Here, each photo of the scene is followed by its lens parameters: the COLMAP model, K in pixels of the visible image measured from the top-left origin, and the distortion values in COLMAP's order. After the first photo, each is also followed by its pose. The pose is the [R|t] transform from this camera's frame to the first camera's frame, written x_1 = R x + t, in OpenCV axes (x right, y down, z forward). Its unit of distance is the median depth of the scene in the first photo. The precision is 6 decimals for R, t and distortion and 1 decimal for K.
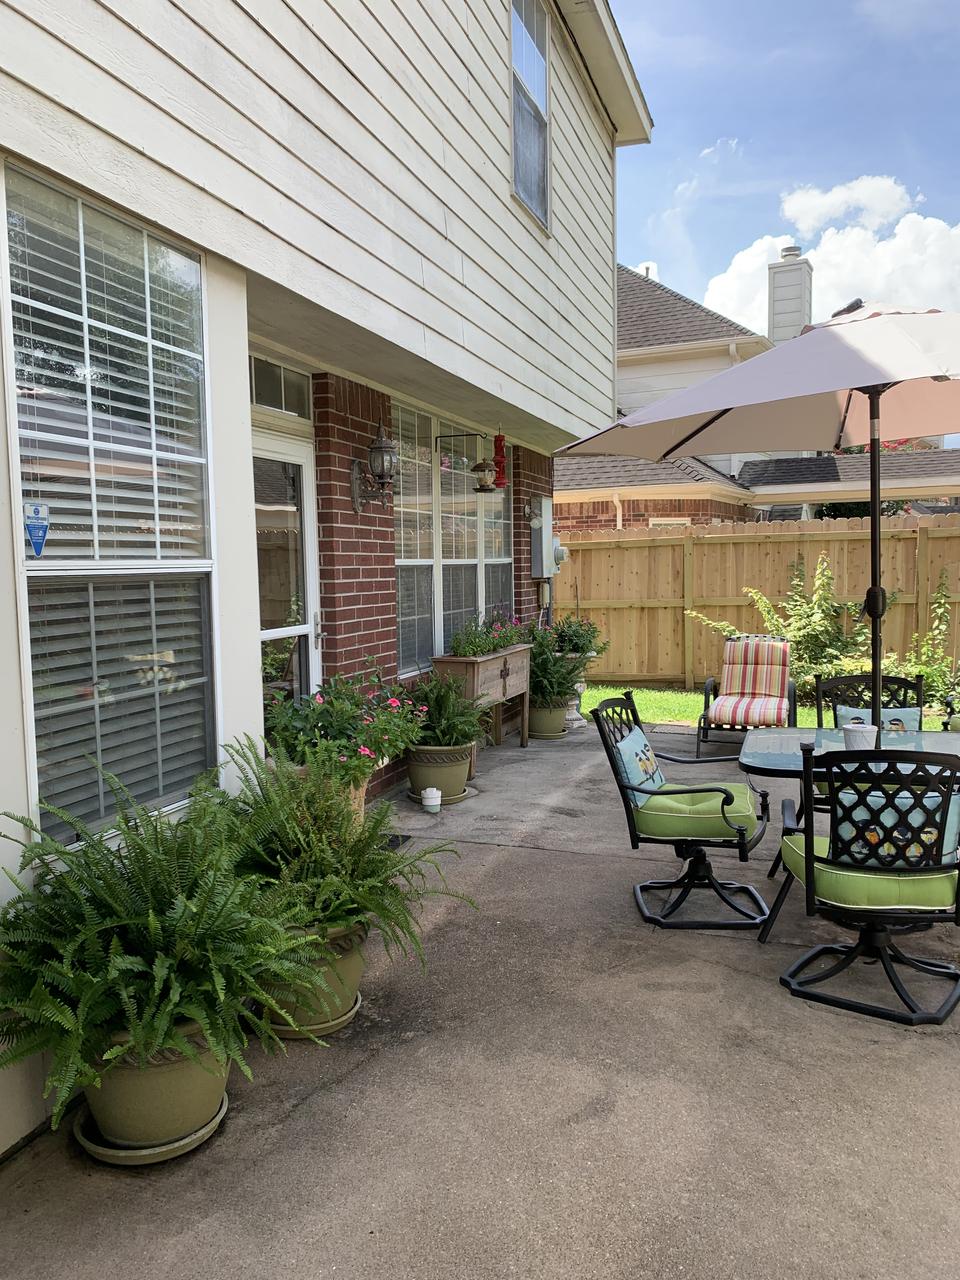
lens RADIAL K [[976.2, 0, 479.0], [0, 976.2, 627.0], [0, 0, 1]] dist [0.047495, -0.073373]
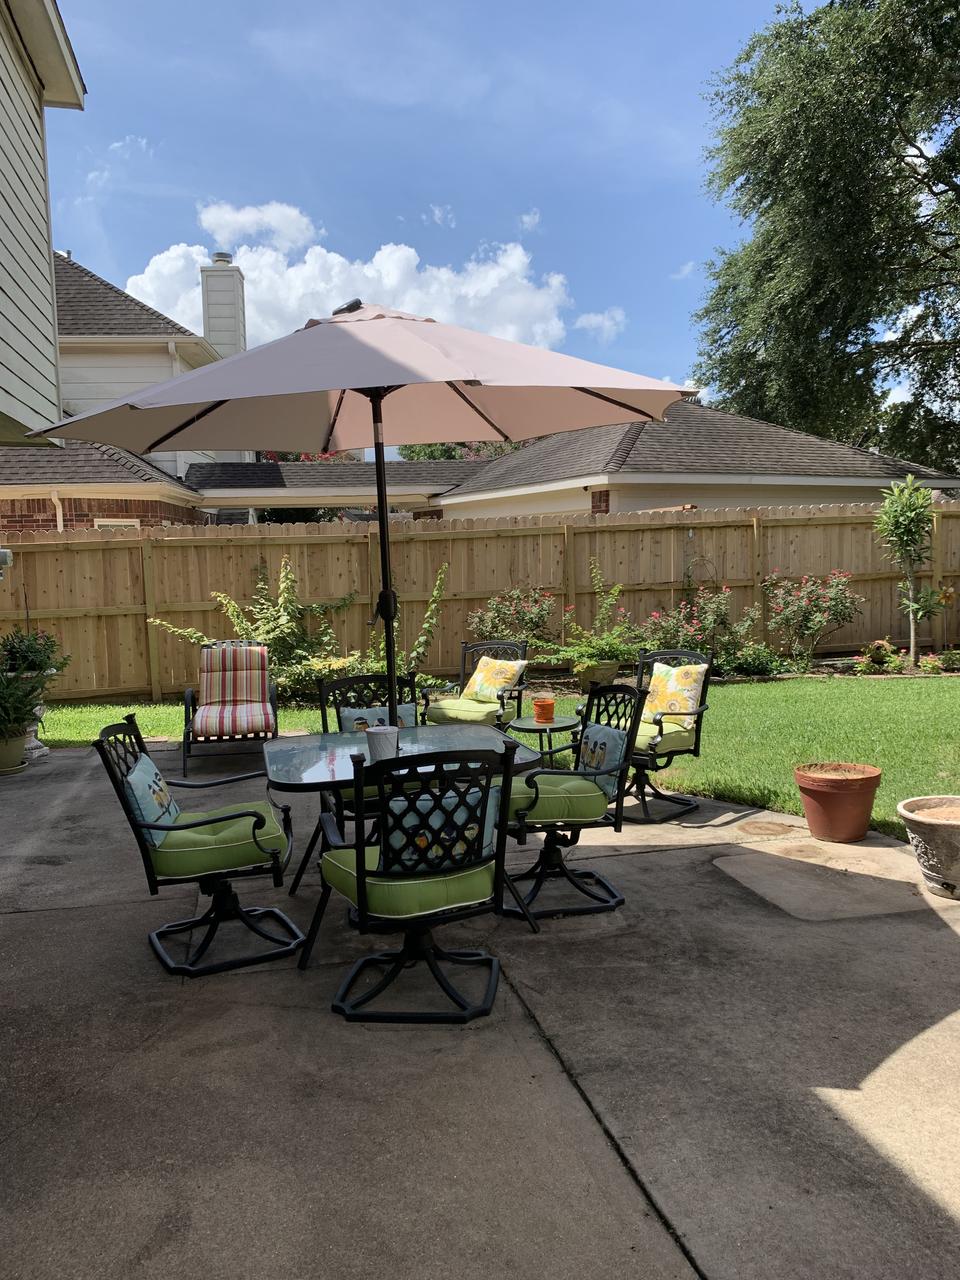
lens RADIAL K [[976.2, 0, 479.0], [0, 976.2, 627.0], [0, 0, 1]] dist [0.047495, -0.073373]
pose [[0.848697, -0.041170, 0.527274, -0.043390], [0.043247, 0.999029, 0.008396, -0.005592], [-0.527108, 0.015677, 0.849654, 0.092128]]
